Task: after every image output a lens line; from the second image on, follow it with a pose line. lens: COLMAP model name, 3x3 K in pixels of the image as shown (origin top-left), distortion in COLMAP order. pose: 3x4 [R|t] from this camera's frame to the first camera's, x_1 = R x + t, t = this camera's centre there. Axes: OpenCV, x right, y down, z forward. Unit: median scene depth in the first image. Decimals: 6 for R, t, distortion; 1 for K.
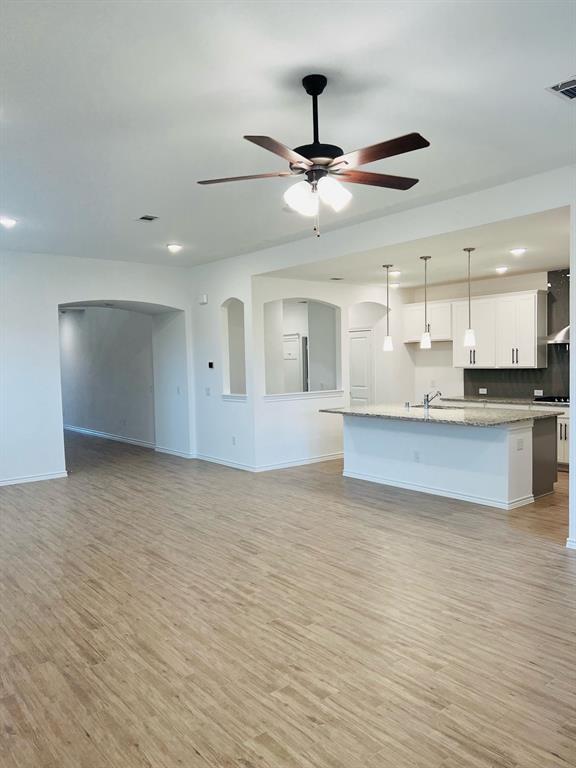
lens RADIAL K [[572.8, 0, 280.4], [0, 572.8, 378.8], [0, 0, 1]] dist [0.041776, -0.050607]
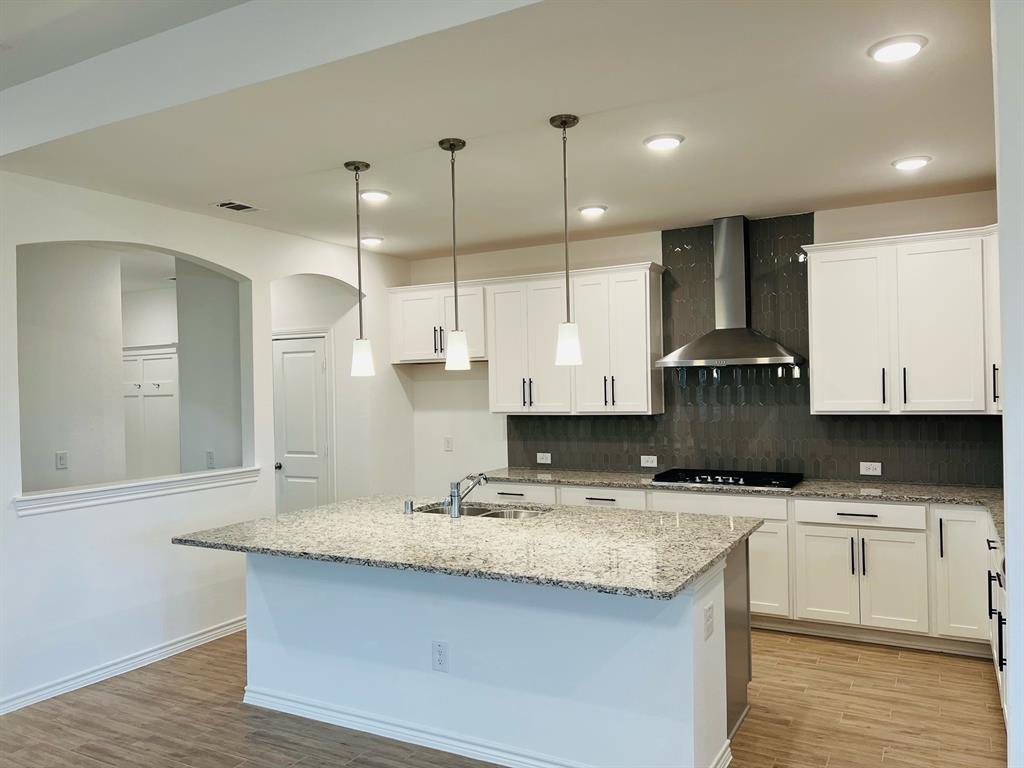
lens RADIAL K [[763.8, 0, 521.5], [0, 763.8, 386.8], [0, 0, 1]] dist [0.041776, -0.050607]
pose [[0.921841, 0.002656, 0.387559, 0.074959], [0.014379, 0.999054, -0.041047, -0.016716], [-0.387302, 0.043411, 0.920930, 0.415147]]
